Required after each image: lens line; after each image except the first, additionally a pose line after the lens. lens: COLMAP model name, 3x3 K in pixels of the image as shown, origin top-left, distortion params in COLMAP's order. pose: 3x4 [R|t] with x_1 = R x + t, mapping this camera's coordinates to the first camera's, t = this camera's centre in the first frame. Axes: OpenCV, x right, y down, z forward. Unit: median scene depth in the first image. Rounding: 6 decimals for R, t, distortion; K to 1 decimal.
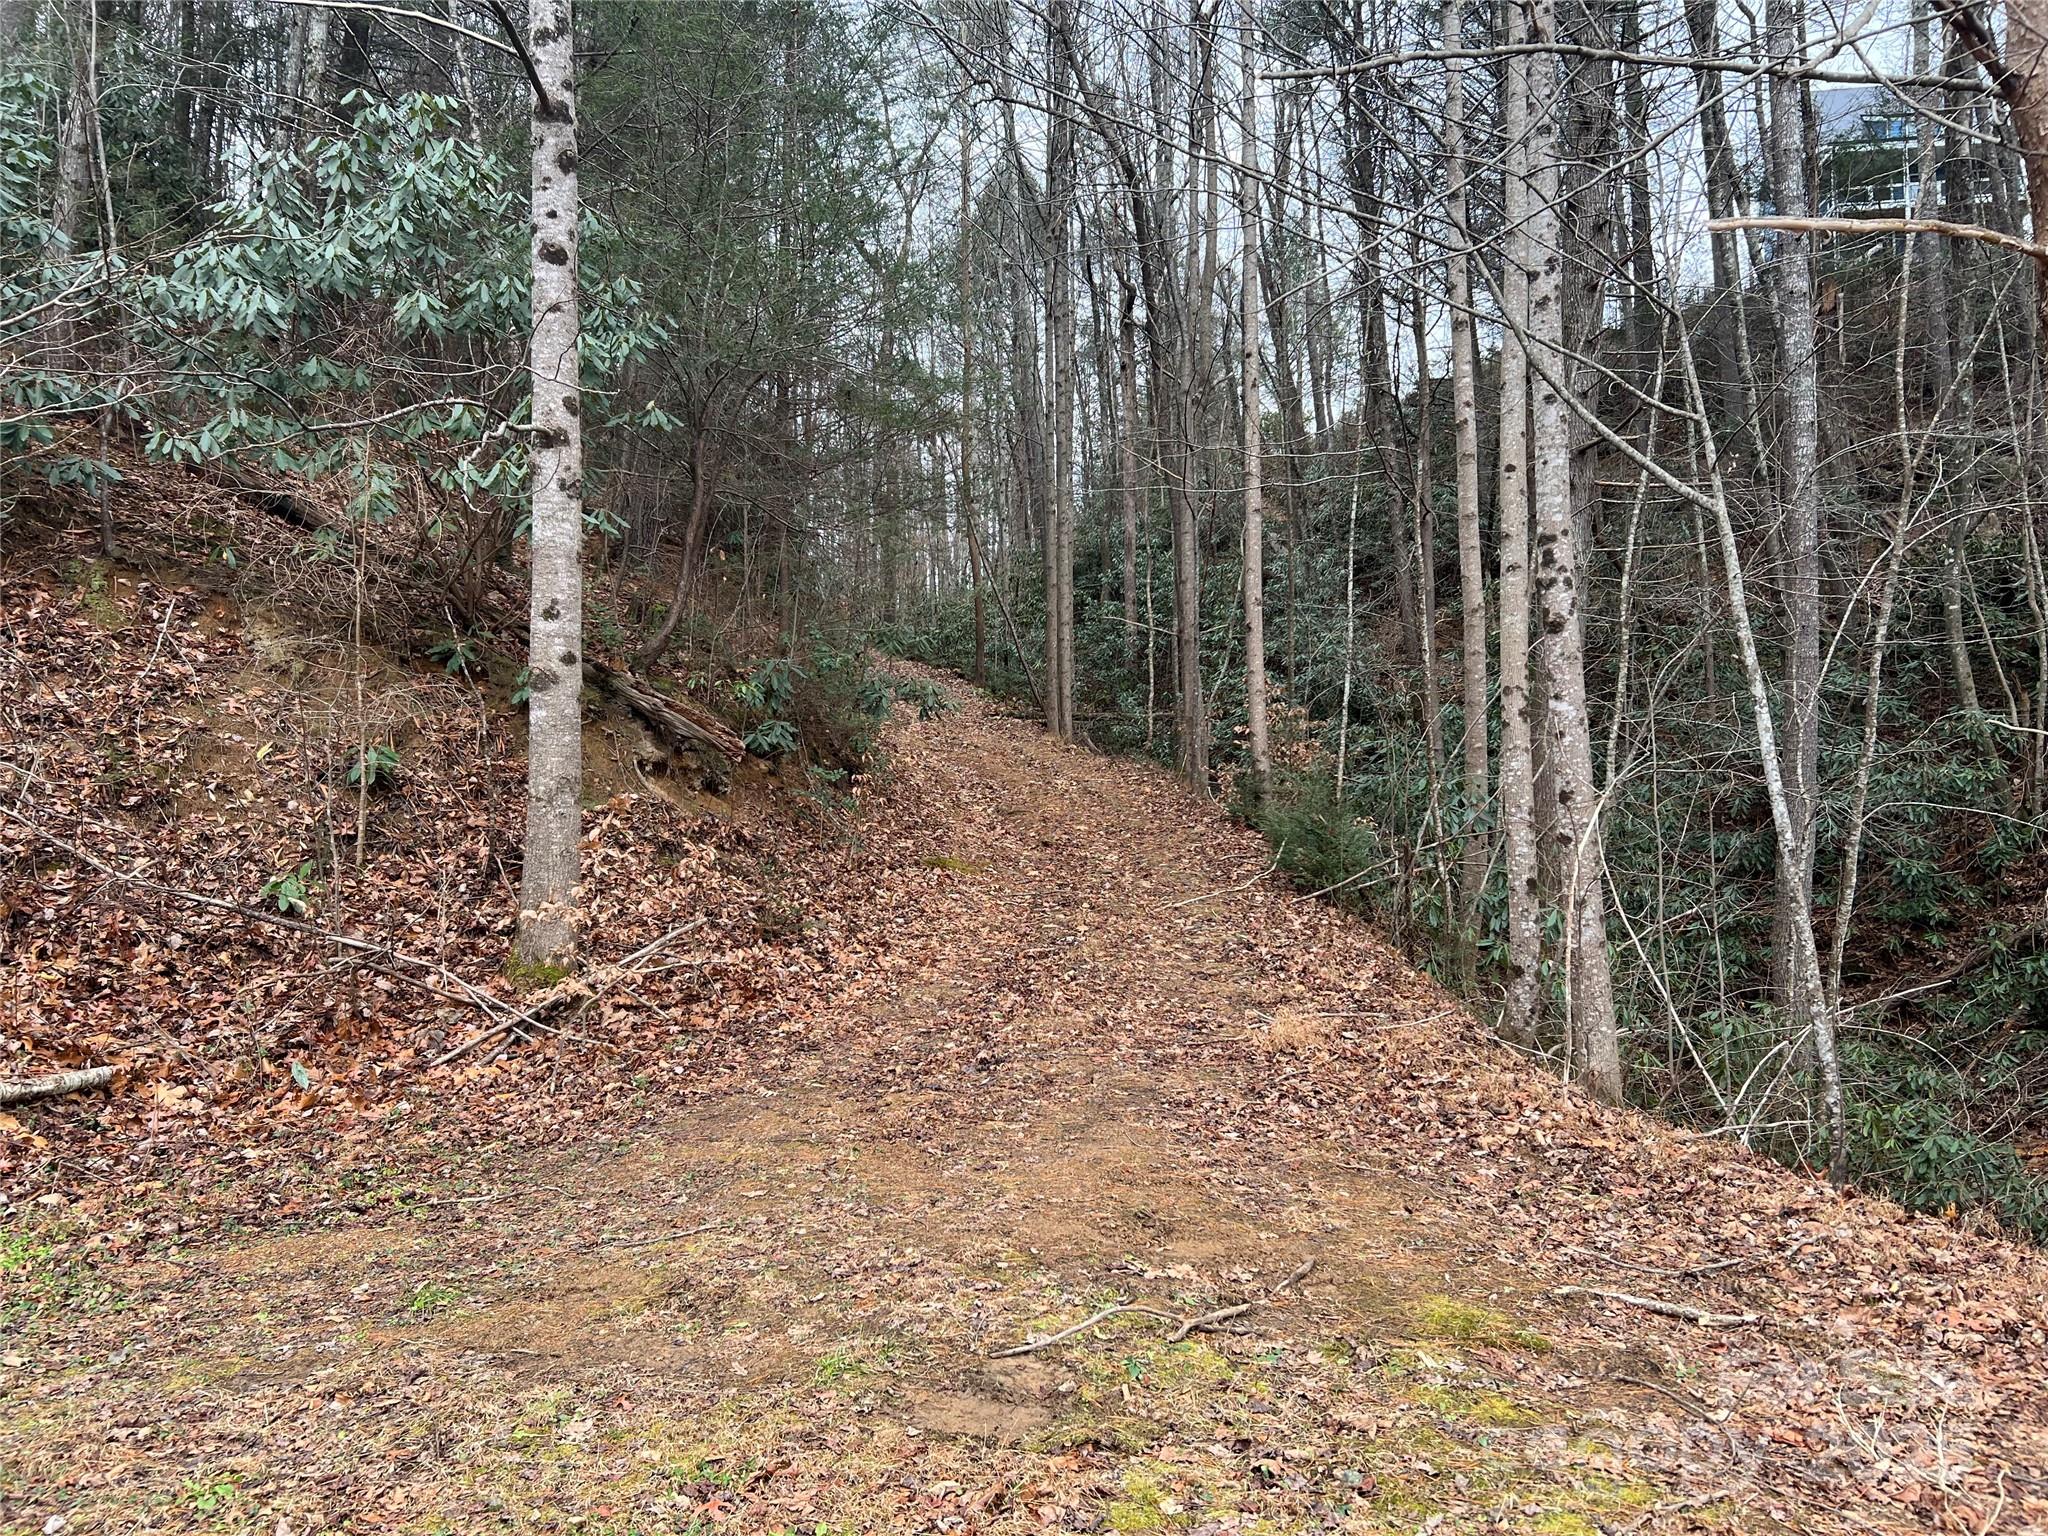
lens RADIAL K [[1562.1, 0, 992.4], [0, 1562.1, 800.1], [0, 0, 1]] dist [0.041916, -0.032153]
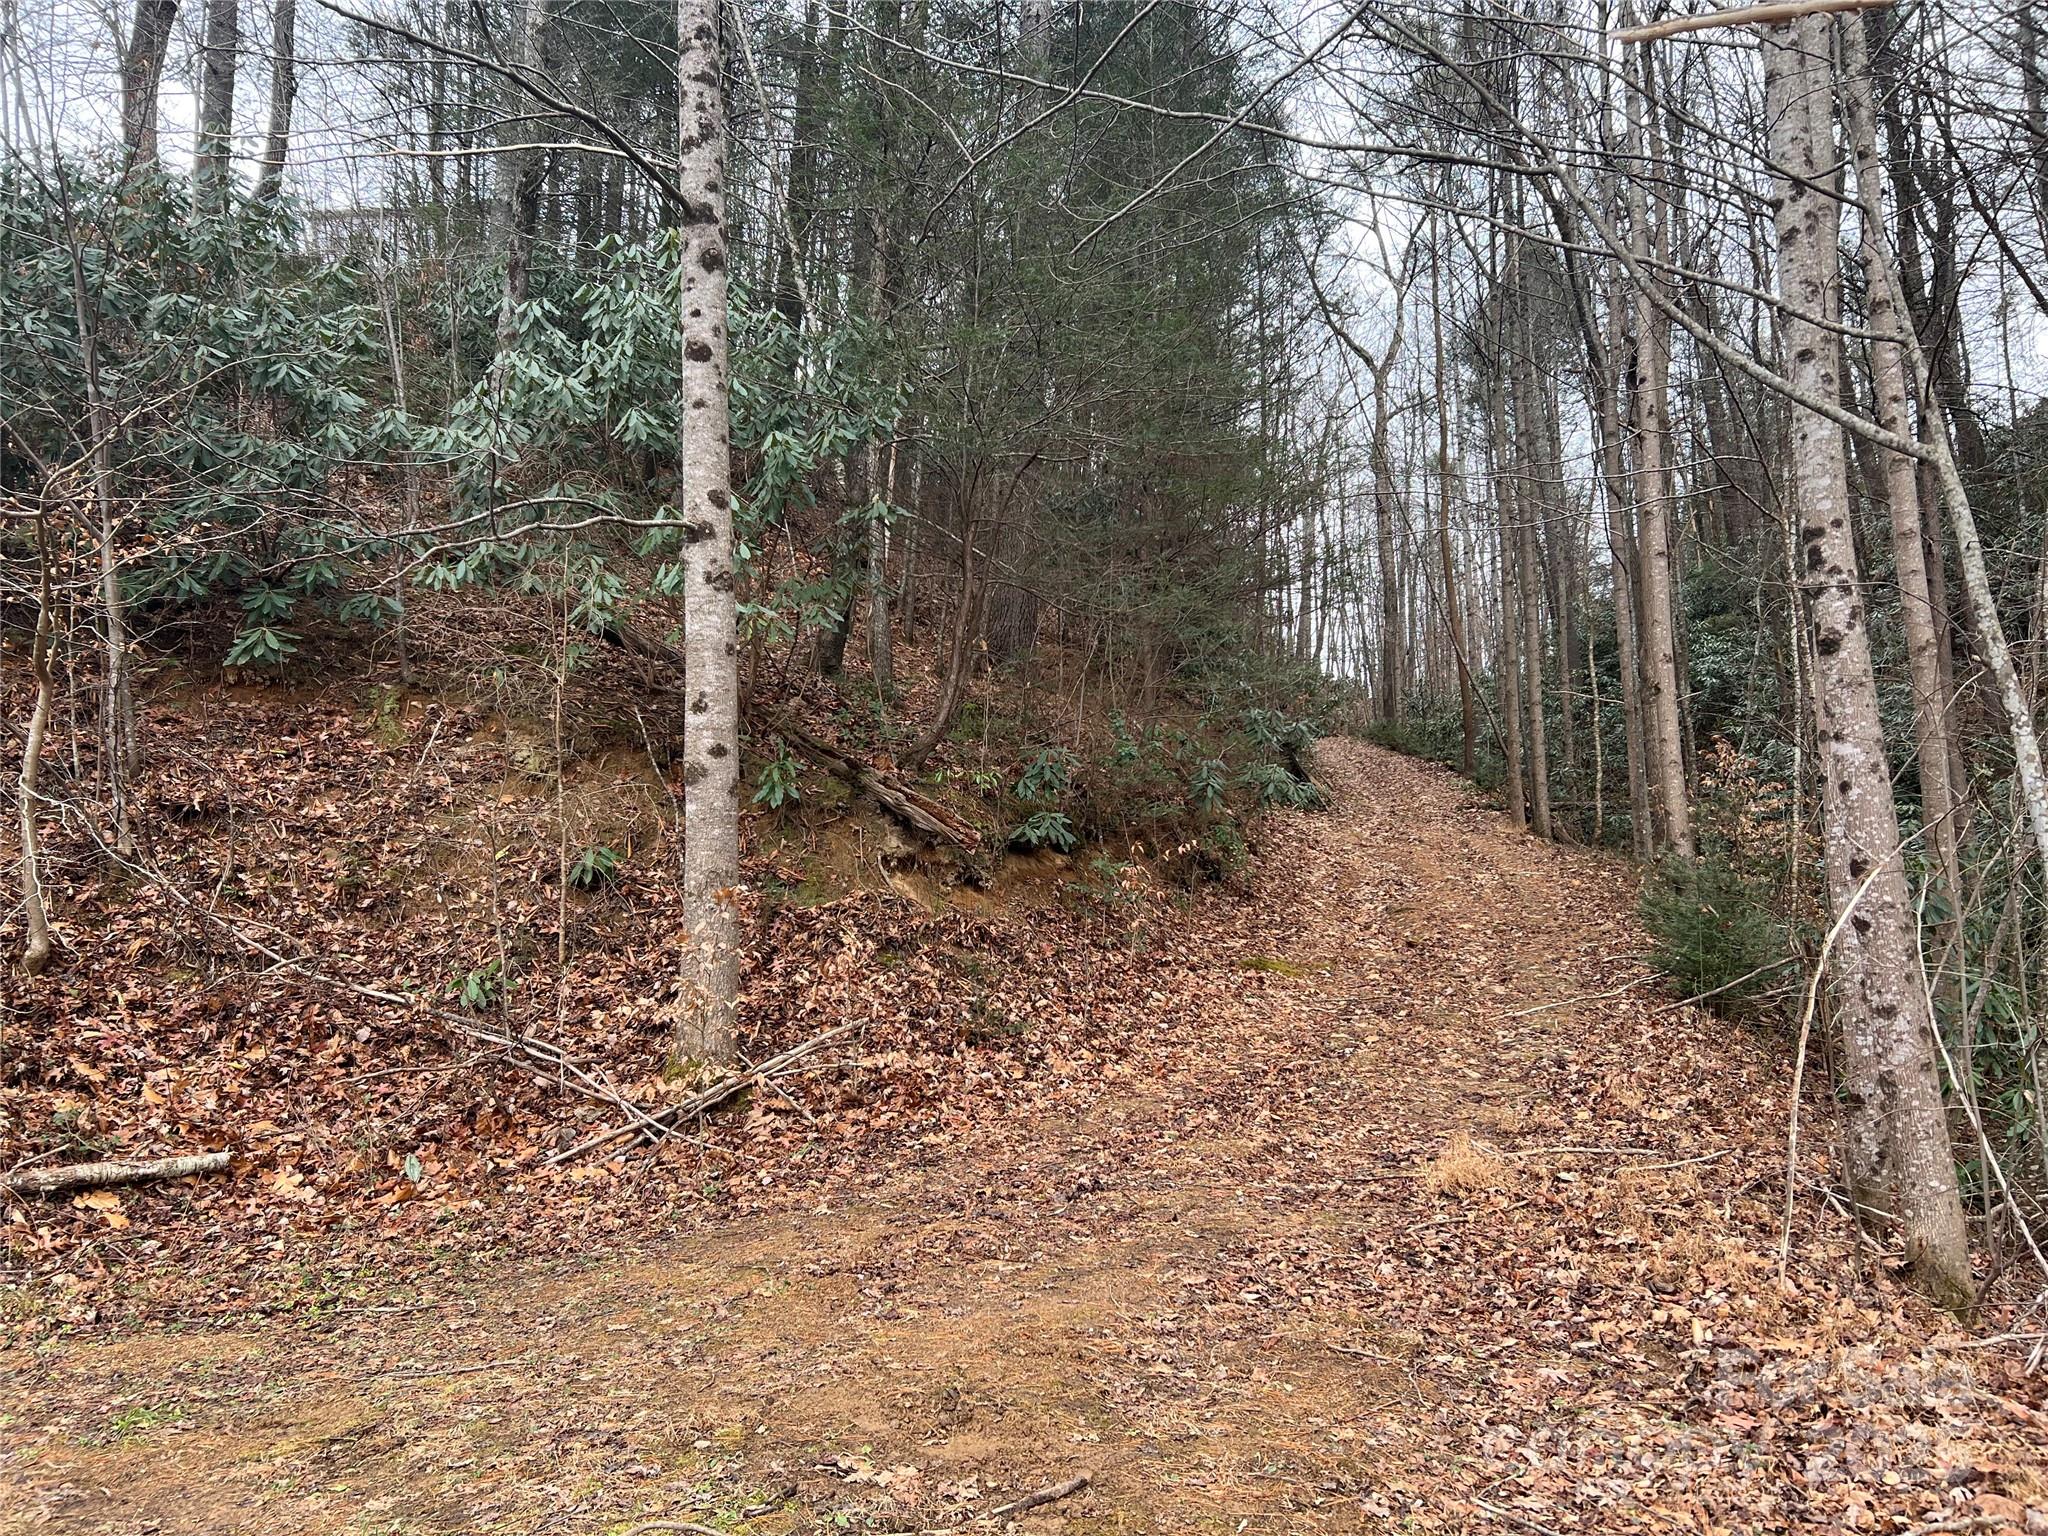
lens RADIAL K [[1562.1, 0, 992.4], [0, 1562.1, 800.1], [0, 0, 1]] dist [0.041916, -0.032153]
pose [[0.938188, -0.037555, -0.344081, 0.230653], [0.013868, 0.997377, -0.071046, 0.012910], [0.345847, 0.061883, 0.936248, 0.141517]]
